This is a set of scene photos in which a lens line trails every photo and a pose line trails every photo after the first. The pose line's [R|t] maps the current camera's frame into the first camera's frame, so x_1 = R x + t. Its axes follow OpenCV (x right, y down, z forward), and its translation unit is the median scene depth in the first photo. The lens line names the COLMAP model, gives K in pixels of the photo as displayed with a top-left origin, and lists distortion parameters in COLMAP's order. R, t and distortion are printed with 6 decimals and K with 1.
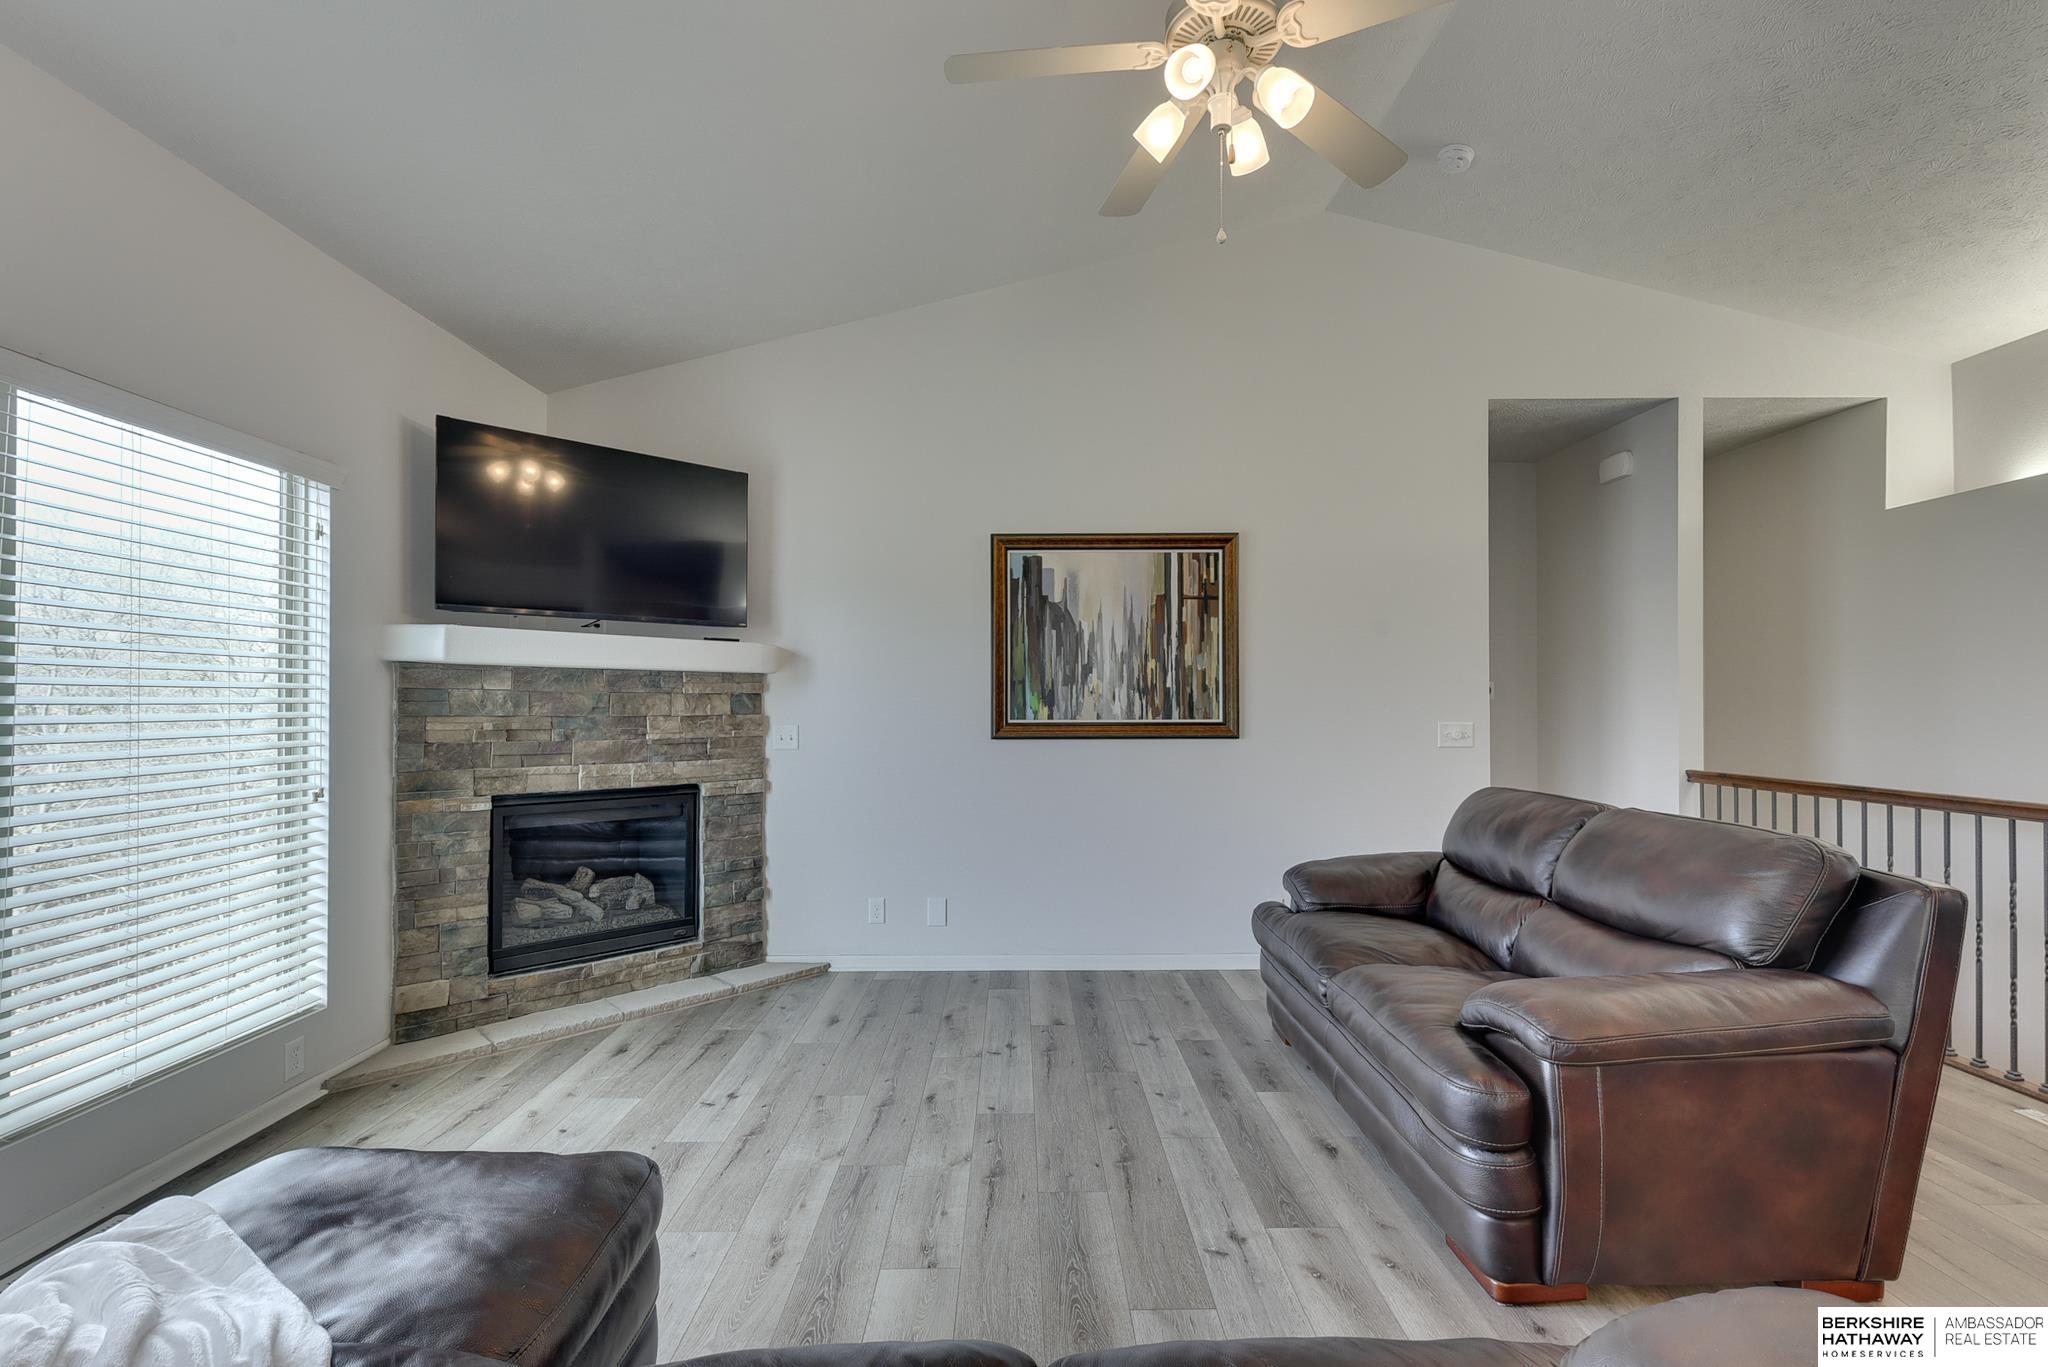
lens RADIAL K [[895.3, 0, 1029.1], [0, 895.3, 693.9], [0, 0, 1]] dist [0.001438, -0.000073]
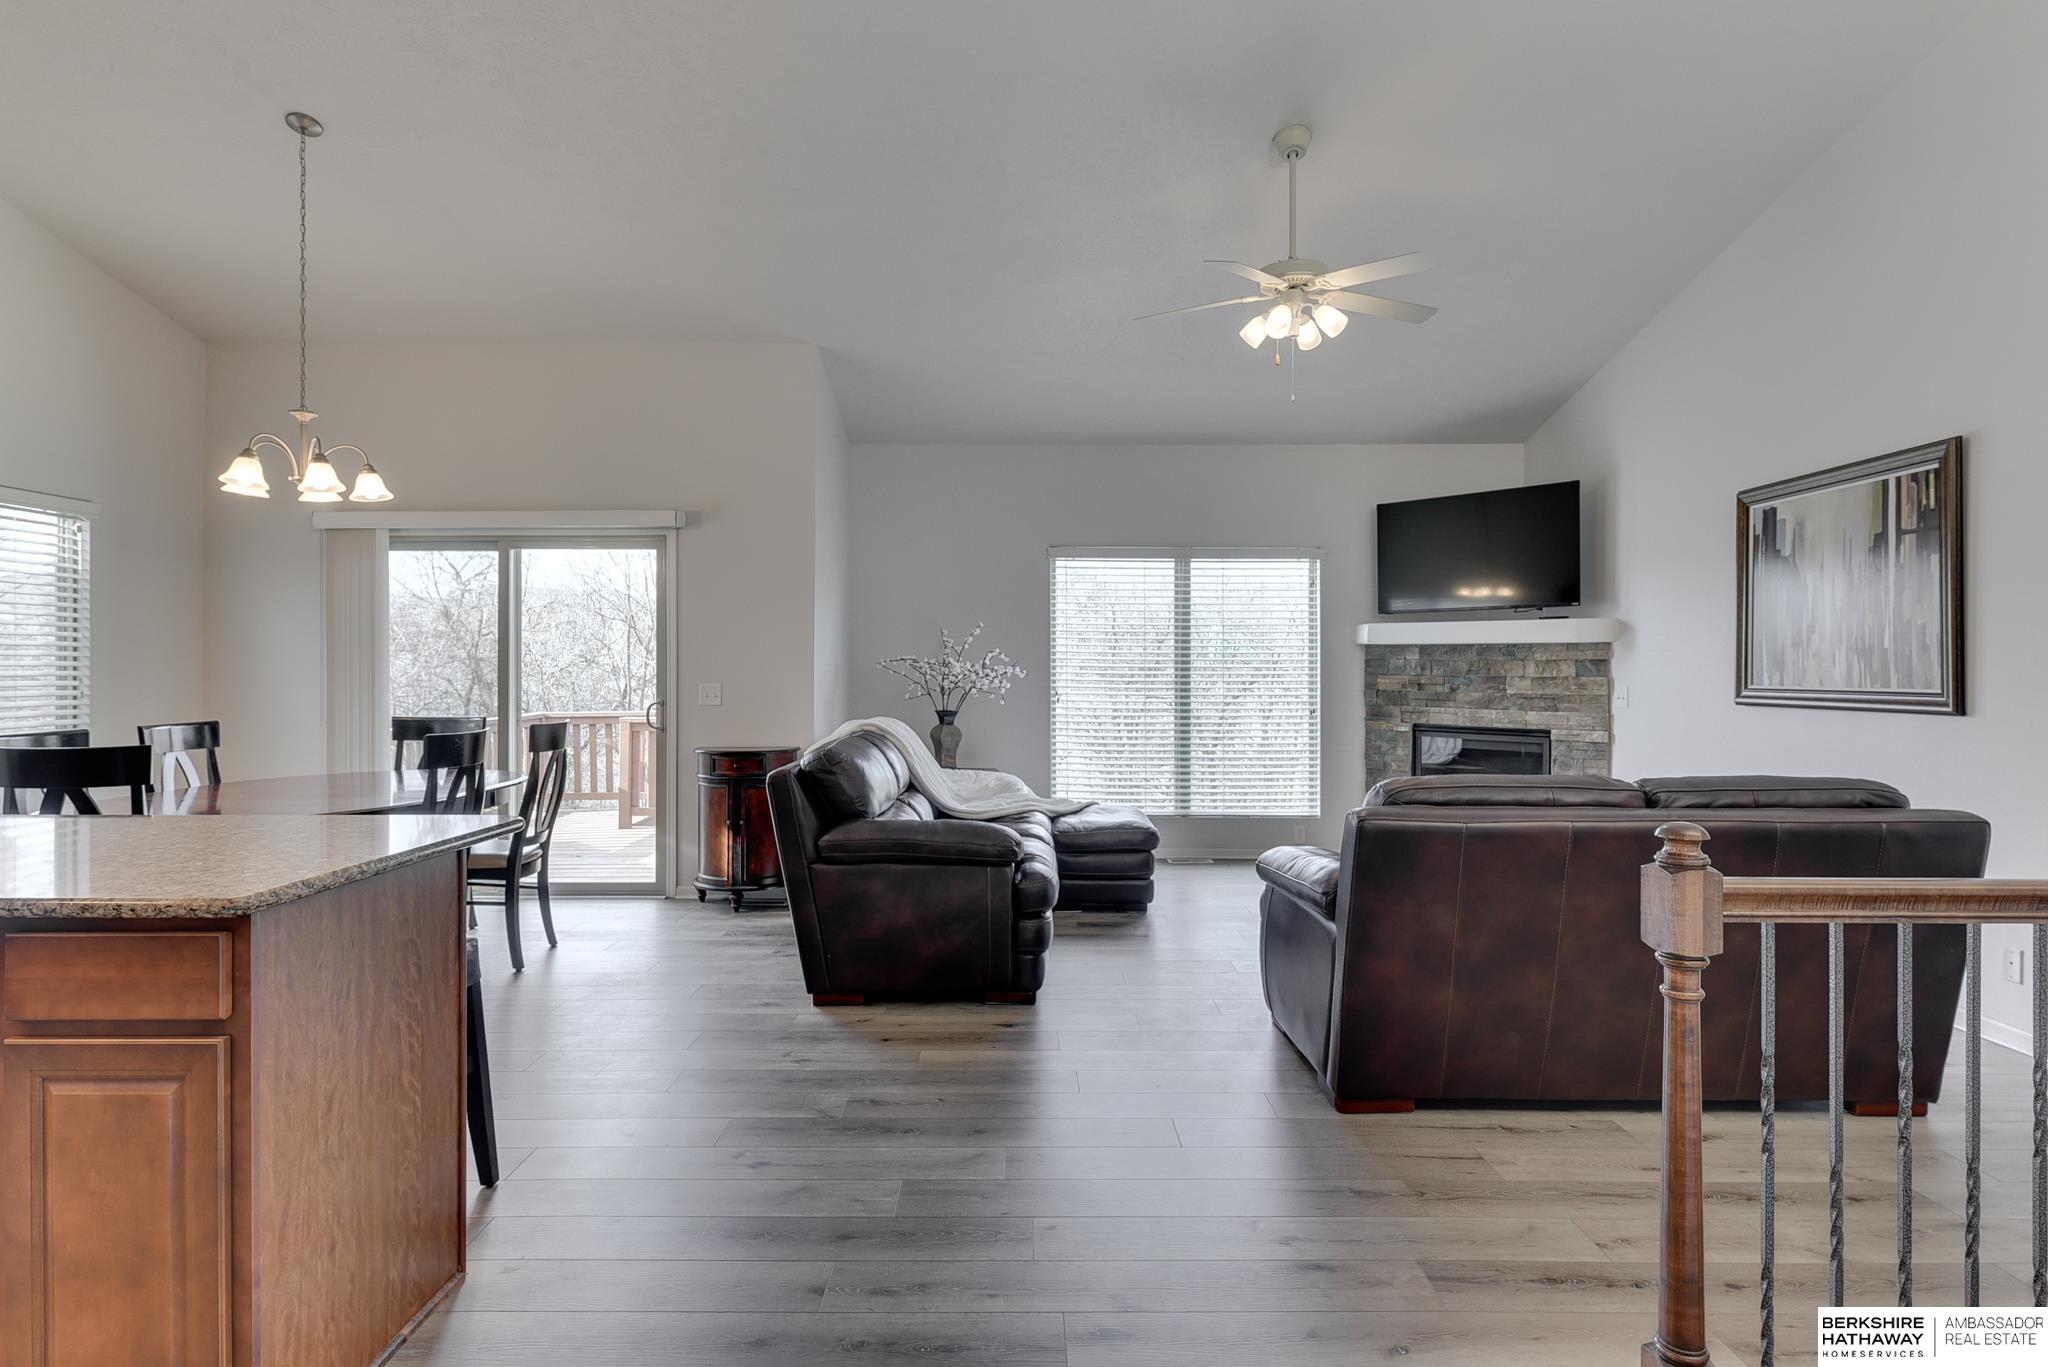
lens RADIAL K [[1076.5, 0, 1019.2], [0, 1076.5, 667.0], [0, 0, 1]] dist [0.000365, -0.000868]
pose [[-0.010351, -0.000419, -0.999946, 1.161872], [0.009874, 0.999951, -0.000521, 0.002887], [0.999898, -0.009879, -0.010346, 0.244941]]
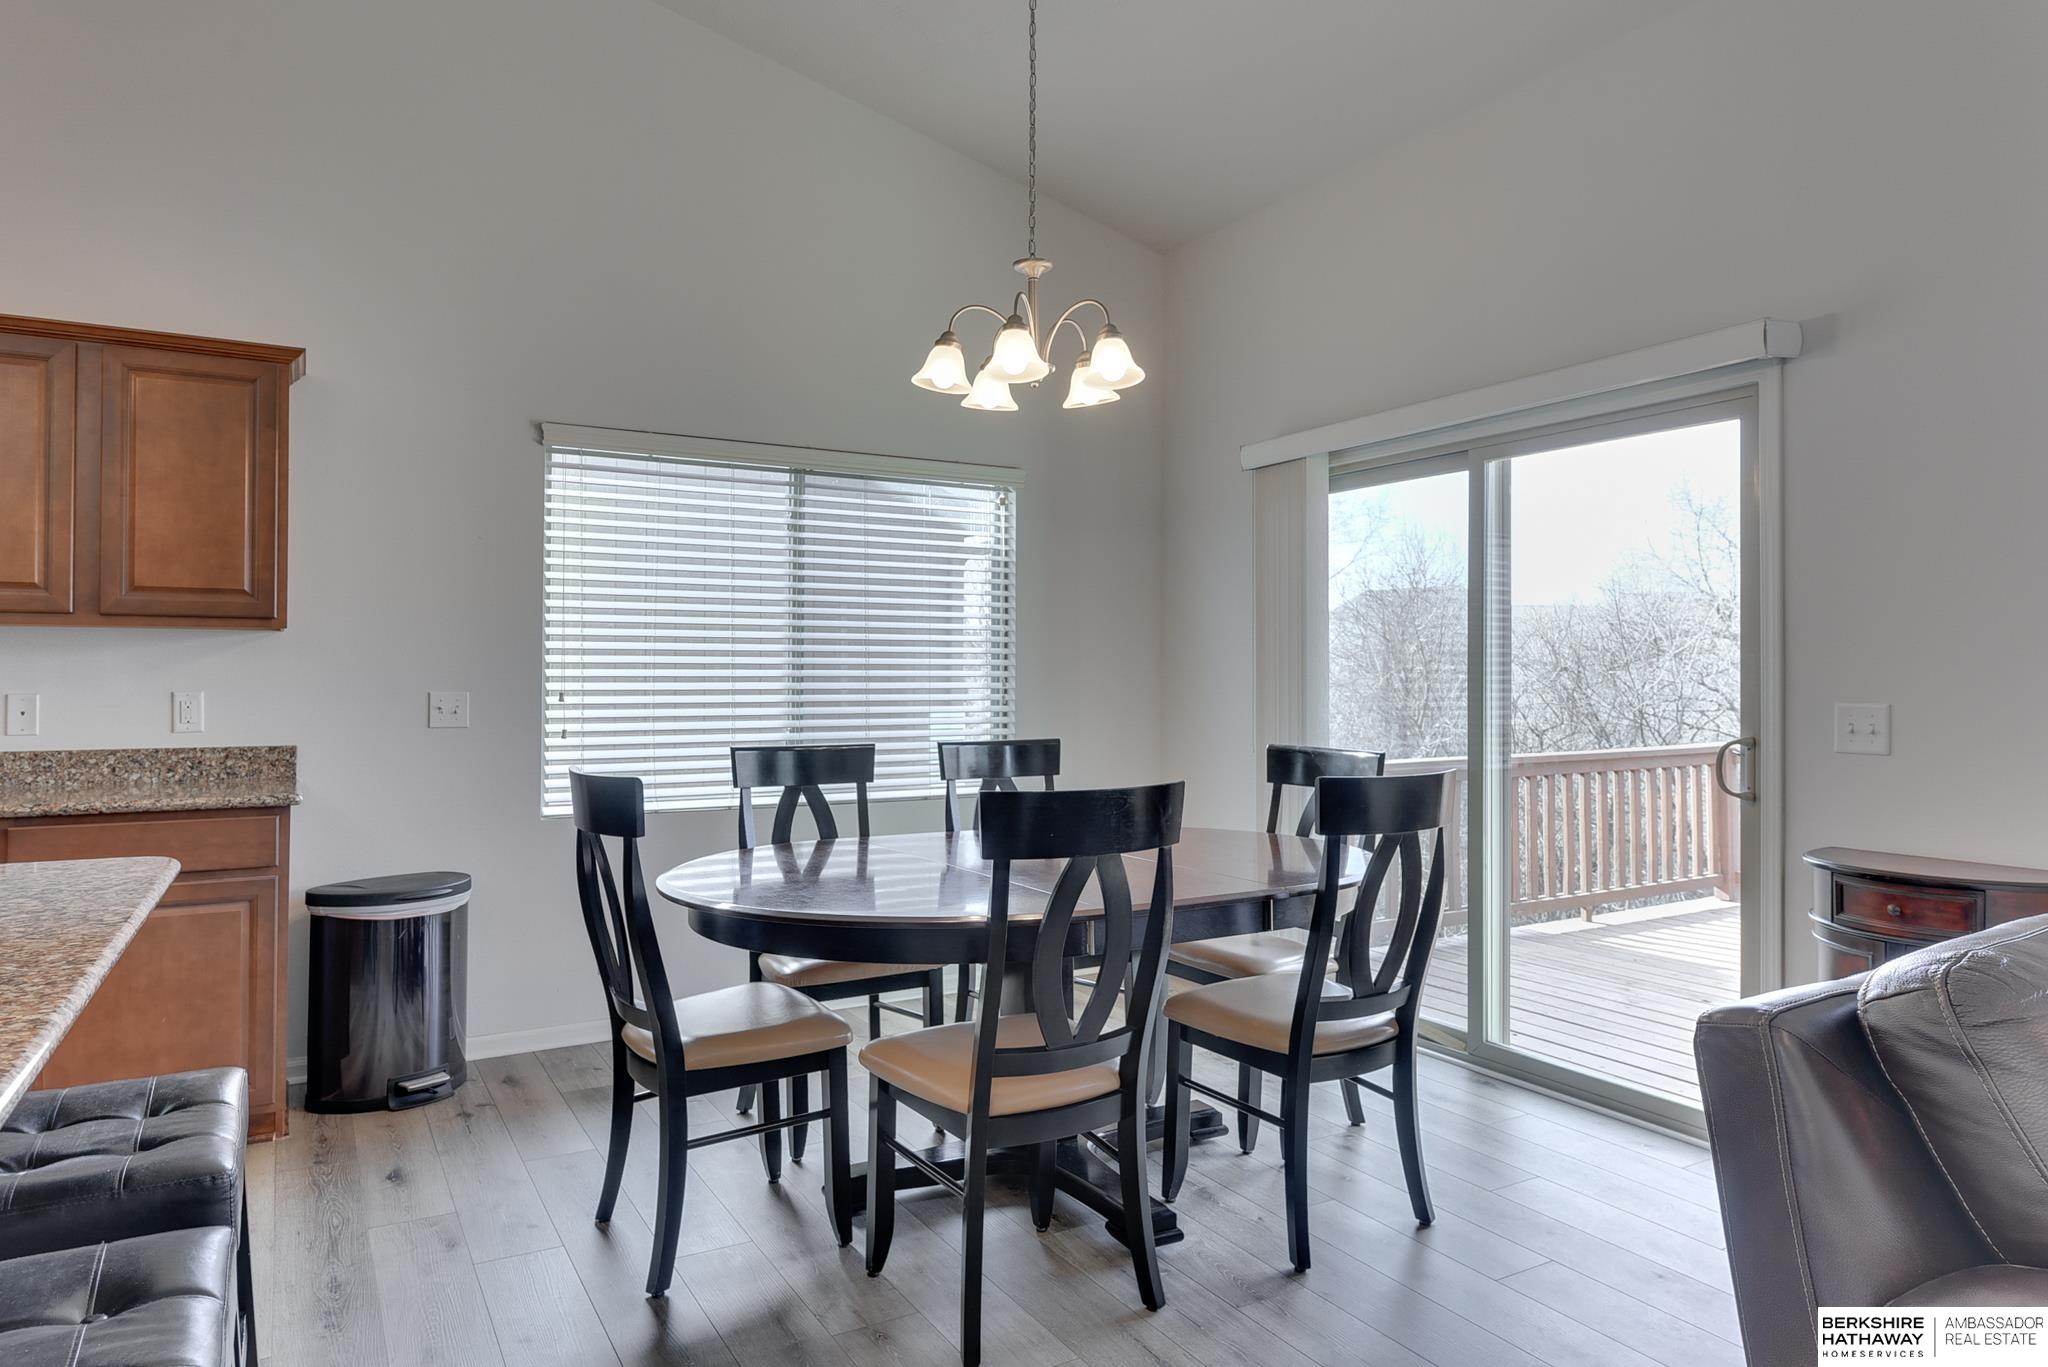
lens RADIAL K [[1252.1, 0, 1011.8], [0, 1252.1, 662.9], [0, 0, 1]] dist [0.000152, -0.003695]
pose [[-0.870197, -0.008499, -0.492631, 0.524872], [0.000270, 0.999843, -0.017727, 0.009637], [0.492704, -0.015559, -0.870058, 0.206567]]
